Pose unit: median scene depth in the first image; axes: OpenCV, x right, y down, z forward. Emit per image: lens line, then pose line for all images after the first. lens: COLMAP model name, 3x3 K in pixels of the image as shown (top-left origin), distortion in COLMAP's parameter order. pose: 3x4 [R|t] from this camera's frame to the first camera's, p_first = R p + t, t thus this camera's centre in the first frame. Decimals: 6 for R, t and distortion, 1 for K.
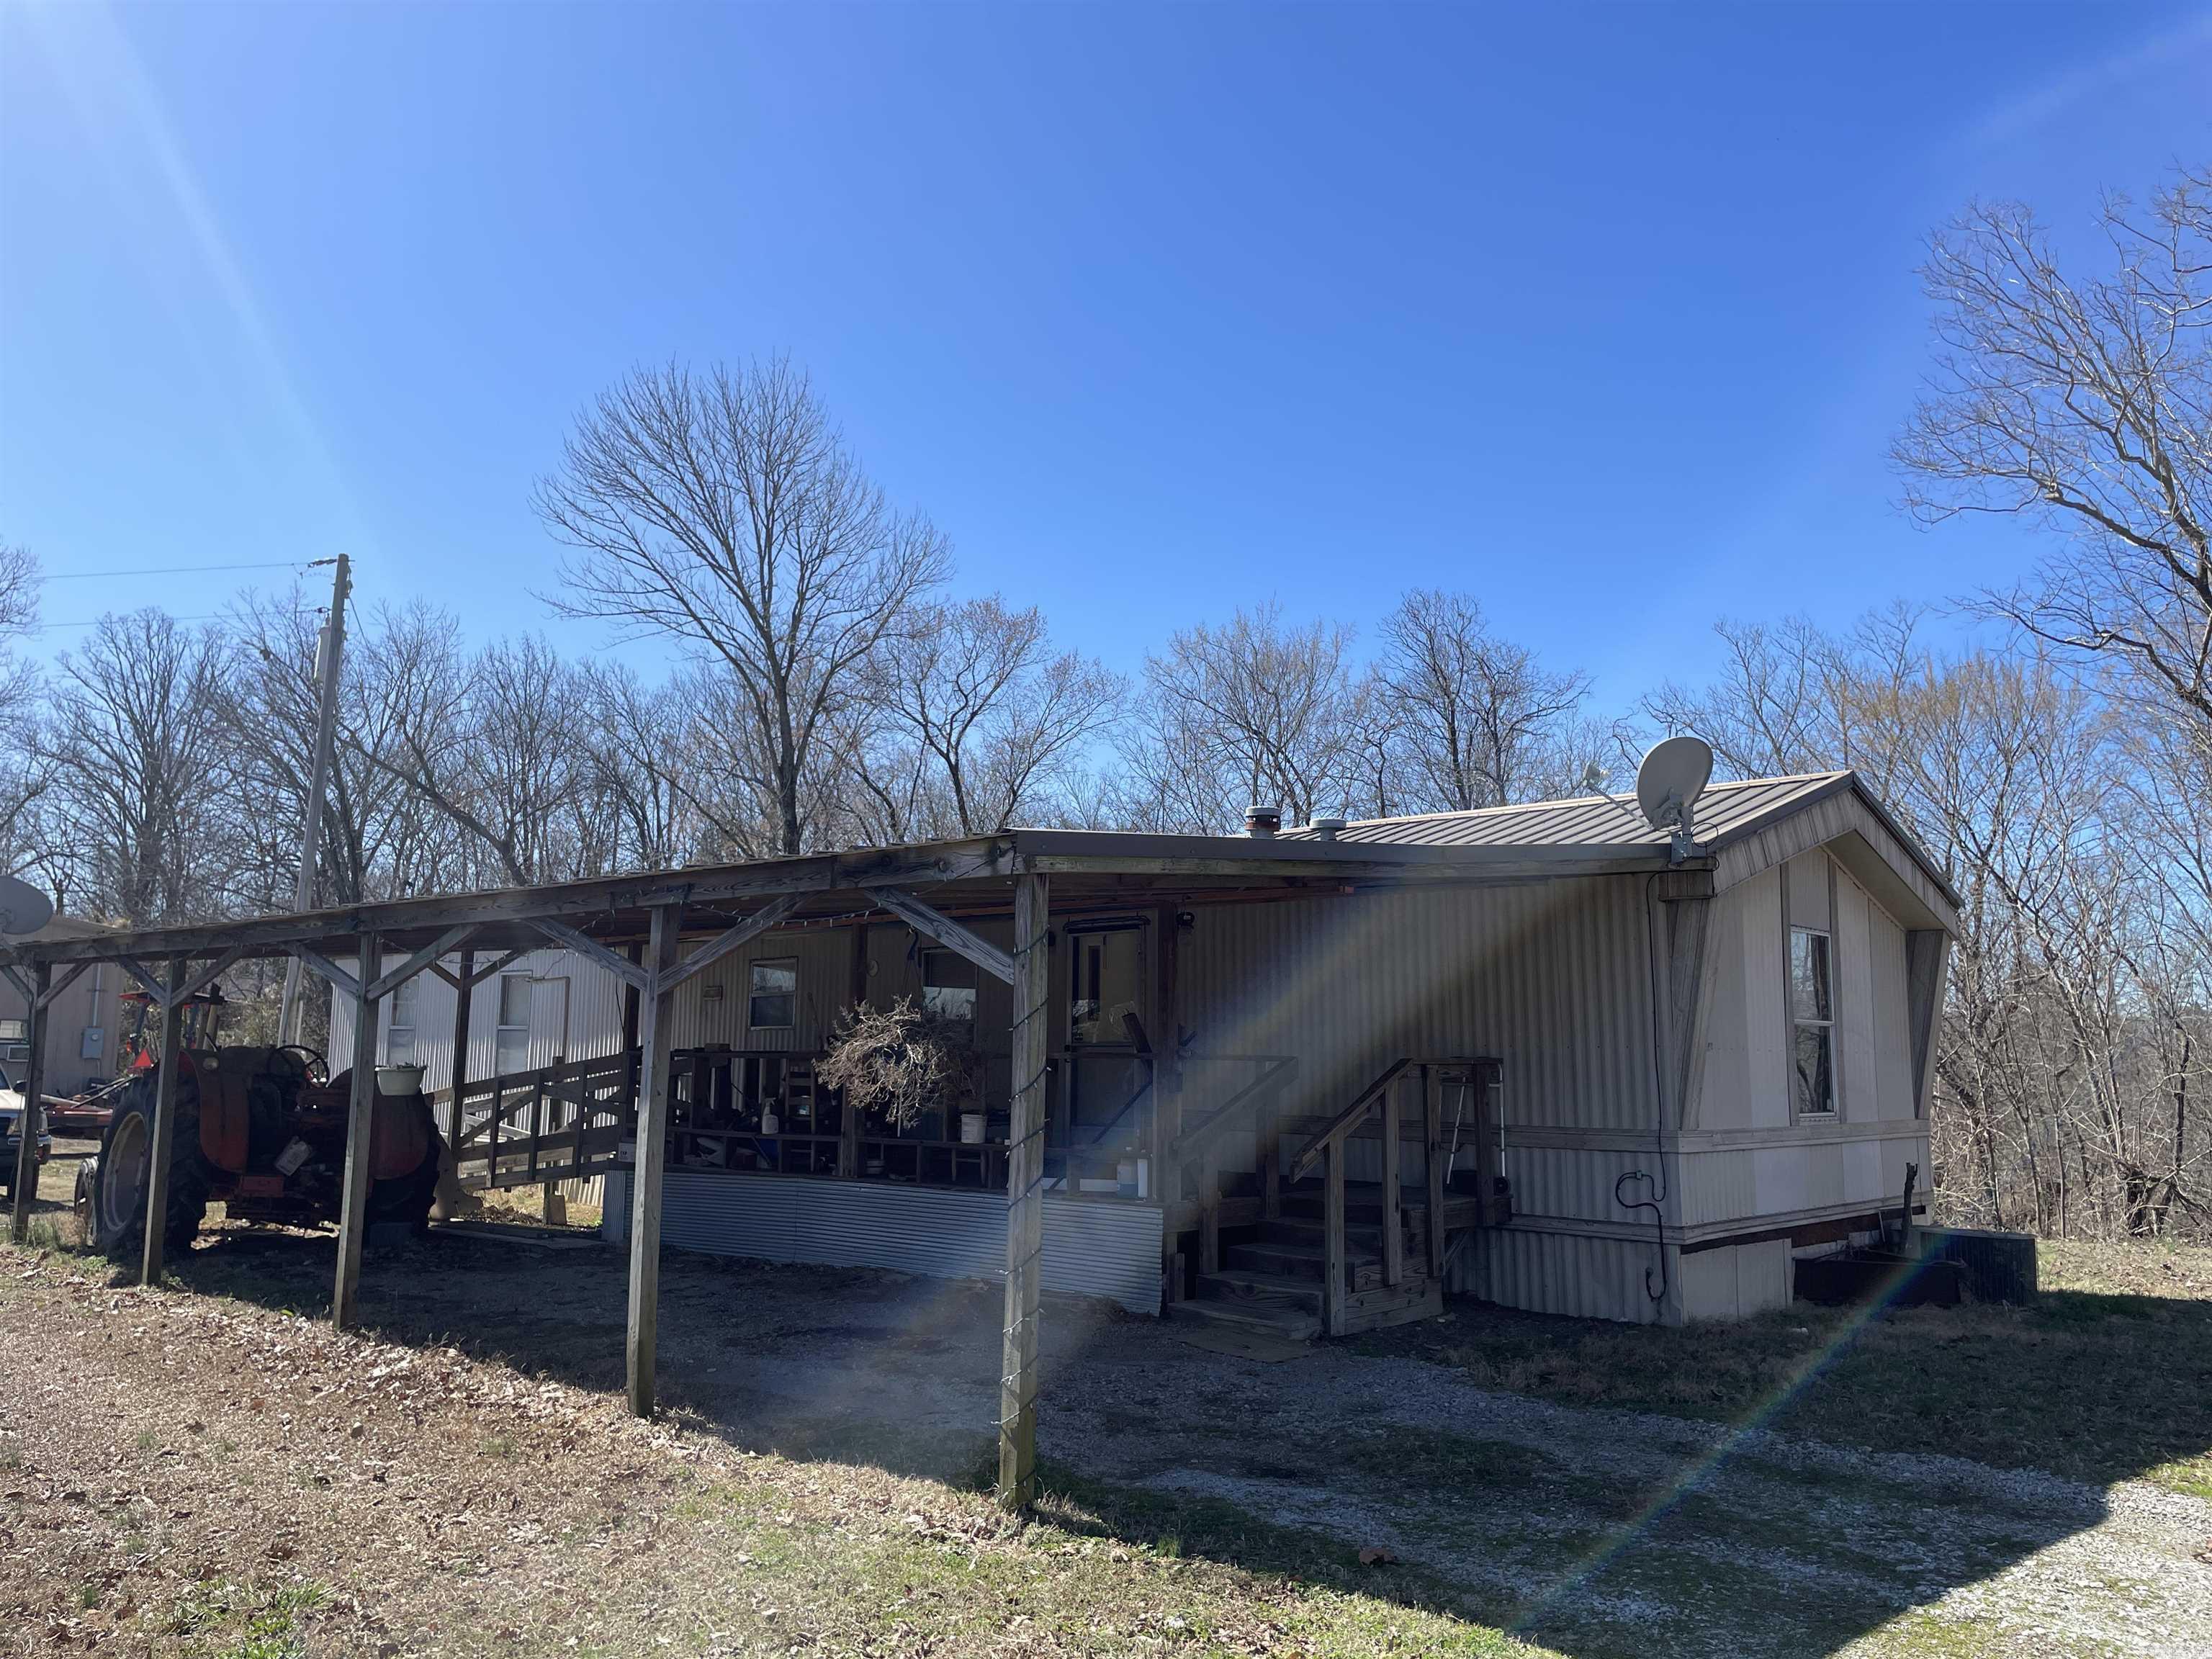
lens RADIAL K [[1625.8, 0, 1106.0], [0, 1625.8, 829.5], [0, 0, 1]] dist [0.083845, -0.132222]
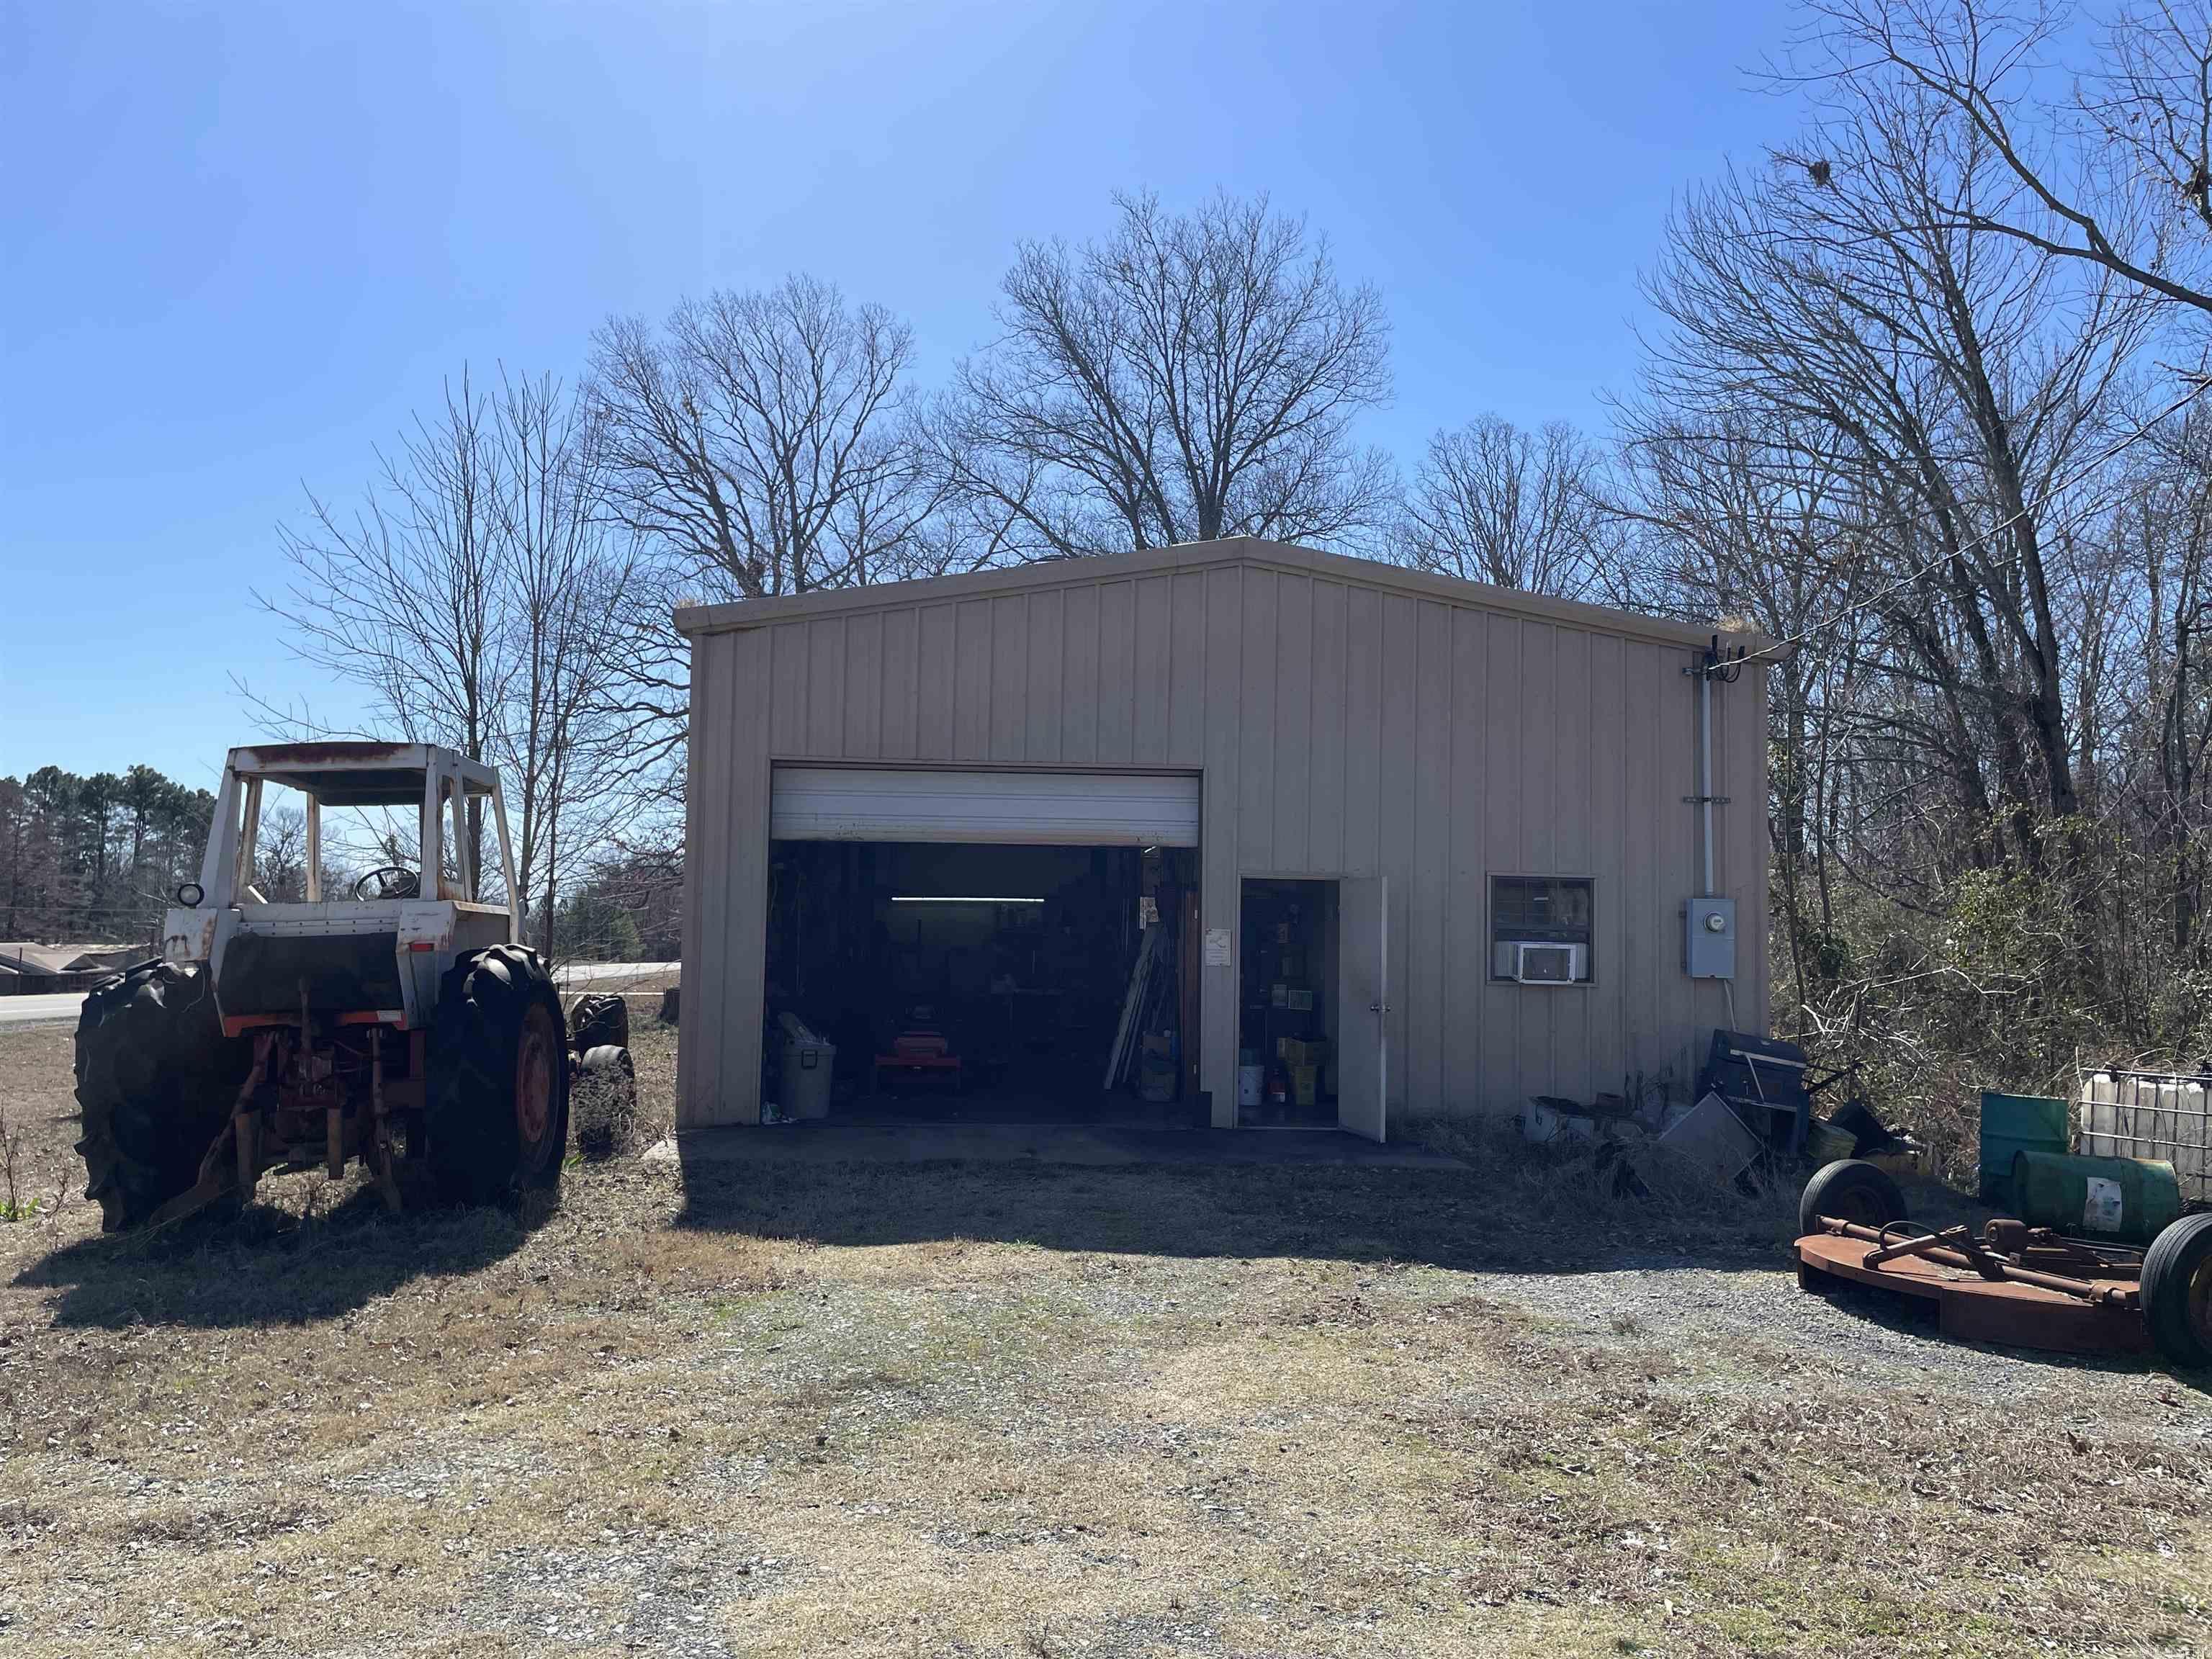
lens RADIAL K [[1625.8, 0, 1106.0], [0, 1625.8, 829.5], [0, 0, 1]] dist [0.083845, -0.132222]
pose [[0.748425, -0.033478, -0.662374, -0.194304], [0.072824, 0.996834, 0.031902, 0.034081], [0.659210, -0.072113, 0.748494, 0.257414]]
